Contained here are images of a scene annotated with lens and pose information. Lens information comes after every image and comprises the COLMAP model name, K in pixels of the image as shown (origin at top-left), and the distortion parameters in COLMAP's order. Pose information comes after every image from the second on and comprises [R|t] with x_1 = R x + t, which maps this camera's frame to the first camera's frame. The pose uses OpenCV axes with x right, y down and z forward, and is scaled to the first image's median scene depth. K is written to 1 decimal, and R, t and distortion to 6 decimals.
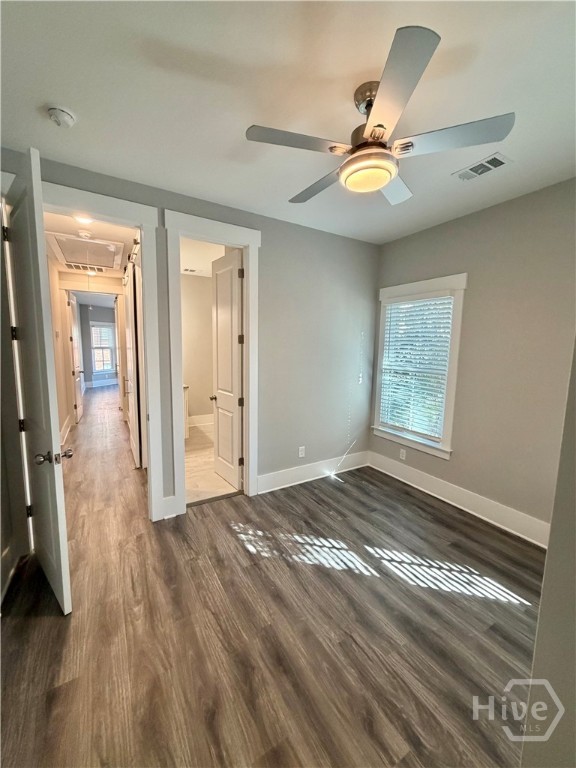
lens RADIAL K [[303.6, 0, 286.6], [0, 303.6, 383.0], [0, 0, 1]] dist [0.007697, -0.000365]
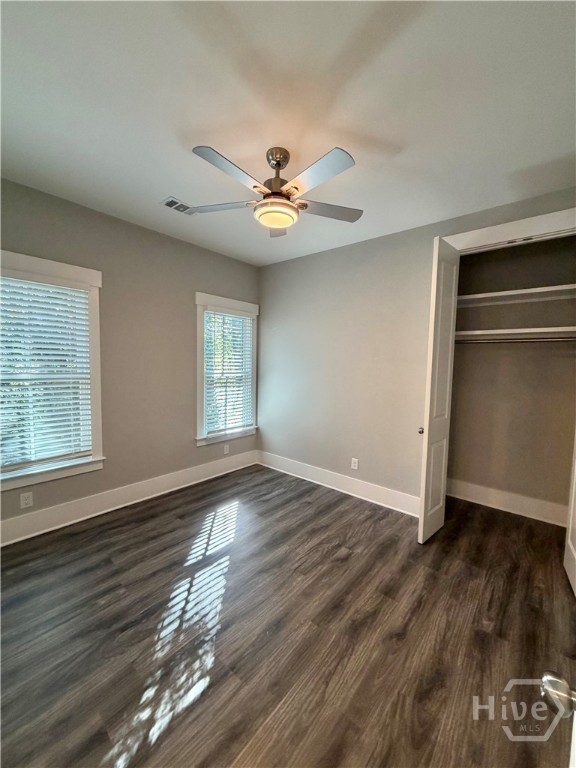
lens RADIAL K [[303.6, 0, 288.1], [0, 303.6, 385.1], [0, 0, 1]] dist [0.007697, -0.000365]
pose [[-0.315681, -0.099025, 0.943684, -0.717993], [0.087585, 0.987253, 0.132896, -0.106159], [-0.944815, 0.124605, -0.302983, 1.006377]]
